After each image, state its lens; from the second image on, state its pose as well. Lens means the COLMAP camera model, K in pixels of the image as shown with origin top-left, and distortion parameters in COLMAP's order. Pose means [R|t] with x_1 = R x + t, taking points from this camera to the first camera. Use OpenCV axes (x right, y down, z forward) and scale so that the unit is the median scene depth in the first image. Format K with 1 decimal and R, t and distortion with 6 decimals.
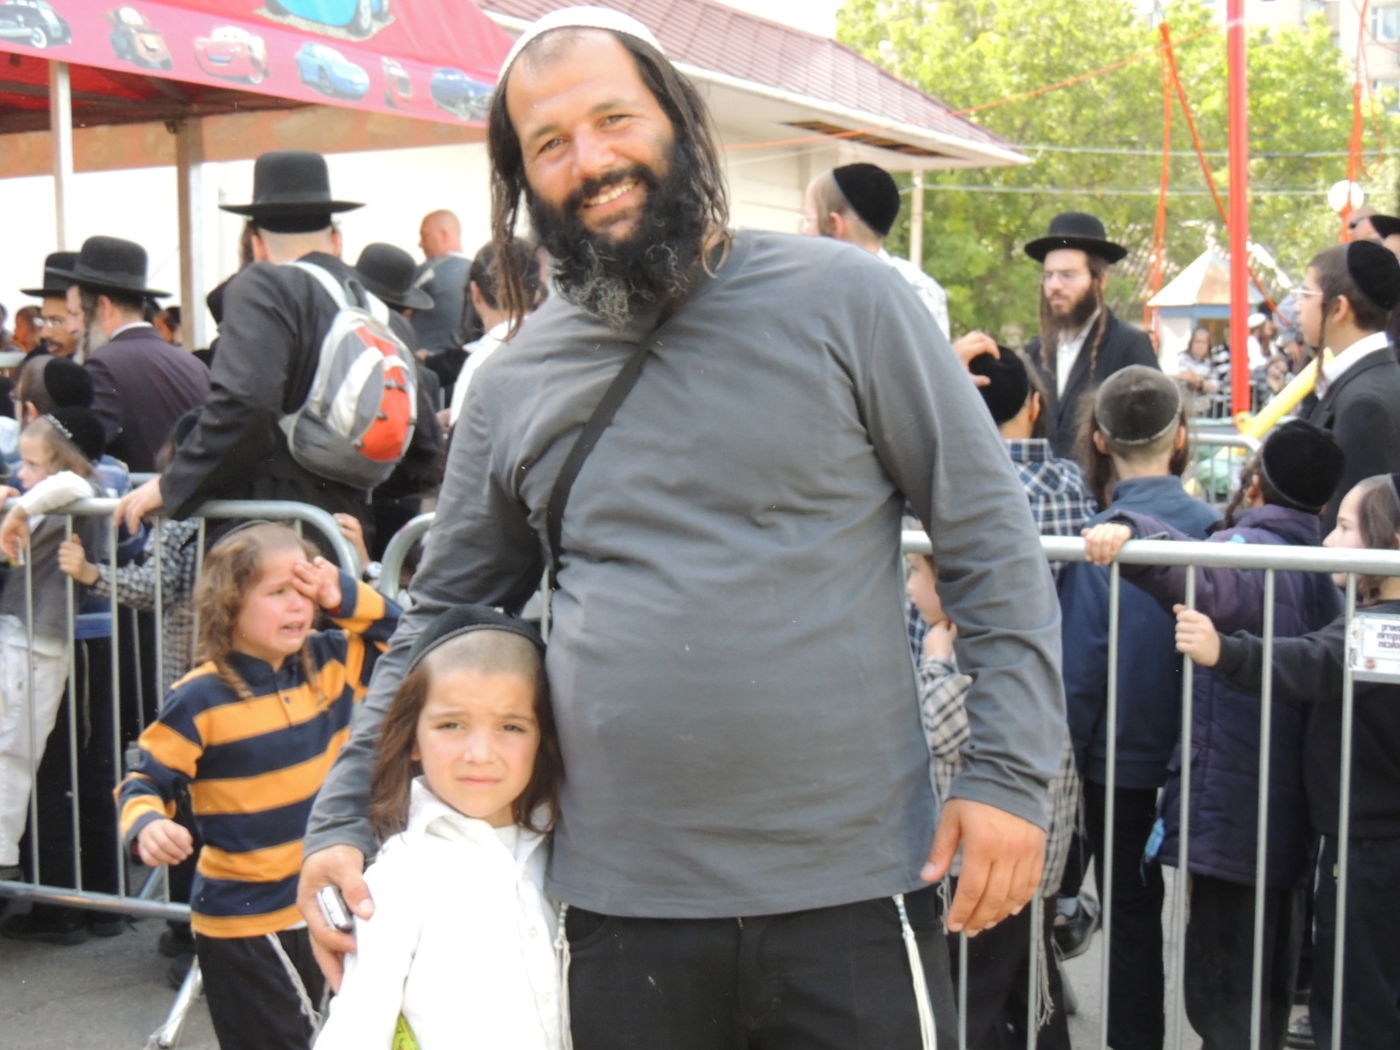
lens RADIAL K [[2036.1, 0, 700.3], [0, 2036.1, 525.5], [0, 0, 1]] dist [-0.034876, 0.000000]
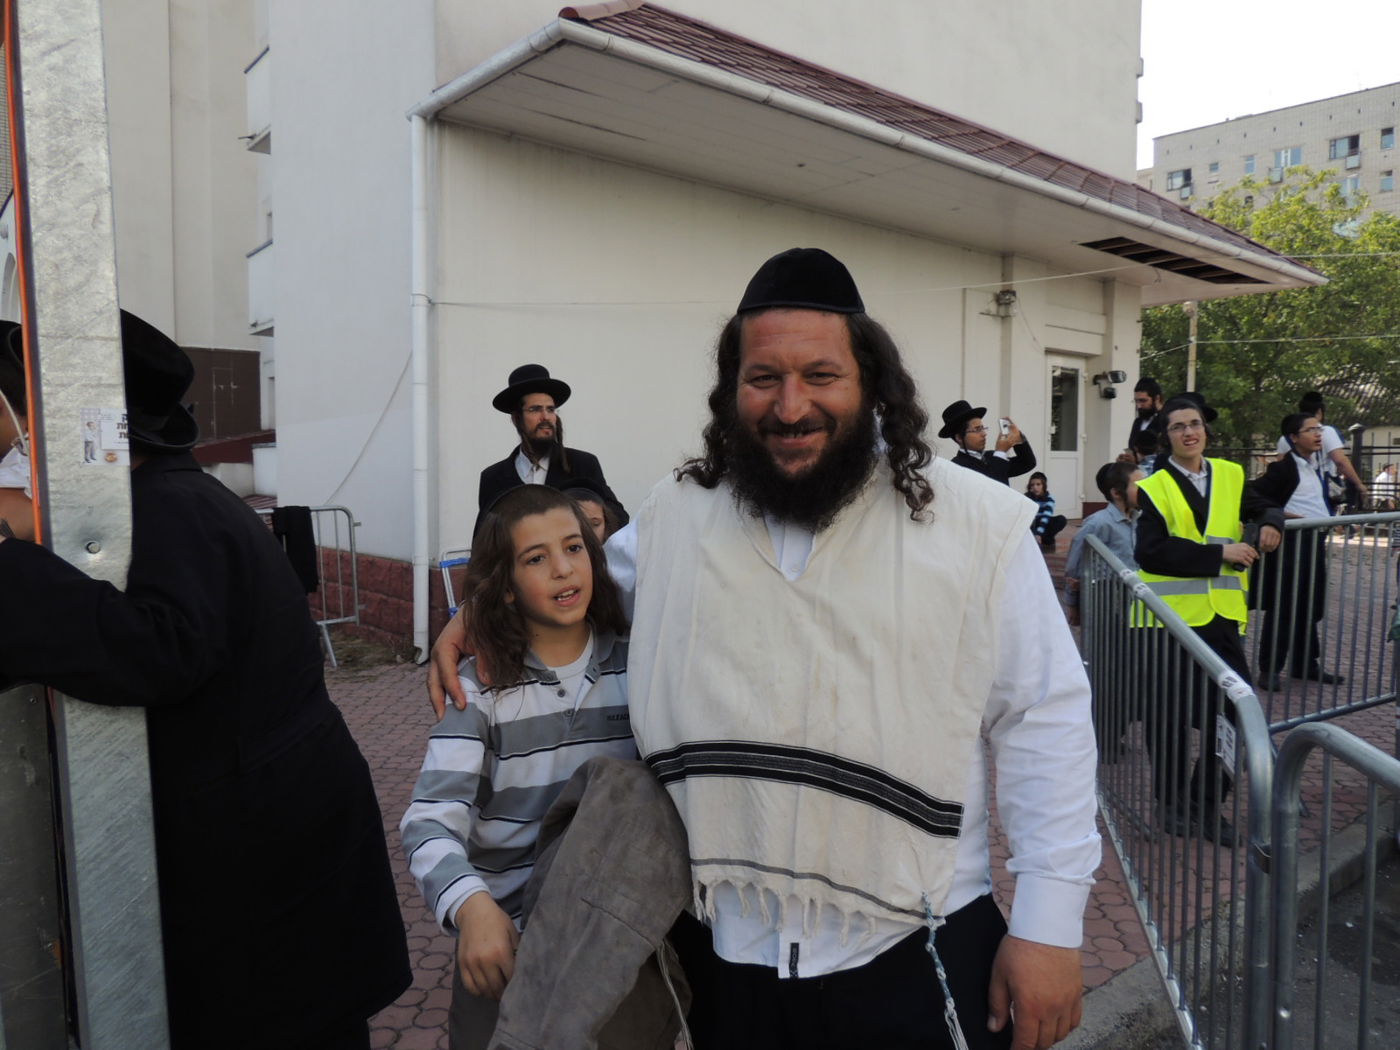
lens RADIAL K [[995.4, 0, 701.4], [0, 995.4, 530.4], [0, 0, 1]] dist [-0.000299, -0.000442]
pose [[0.942944, 0.008646, -0.332839, 0.010161], [-0.012490, 0.999878, -0.009411, -0.015465], [0.332717, 0.013031, 0.942937, 0.180239]]
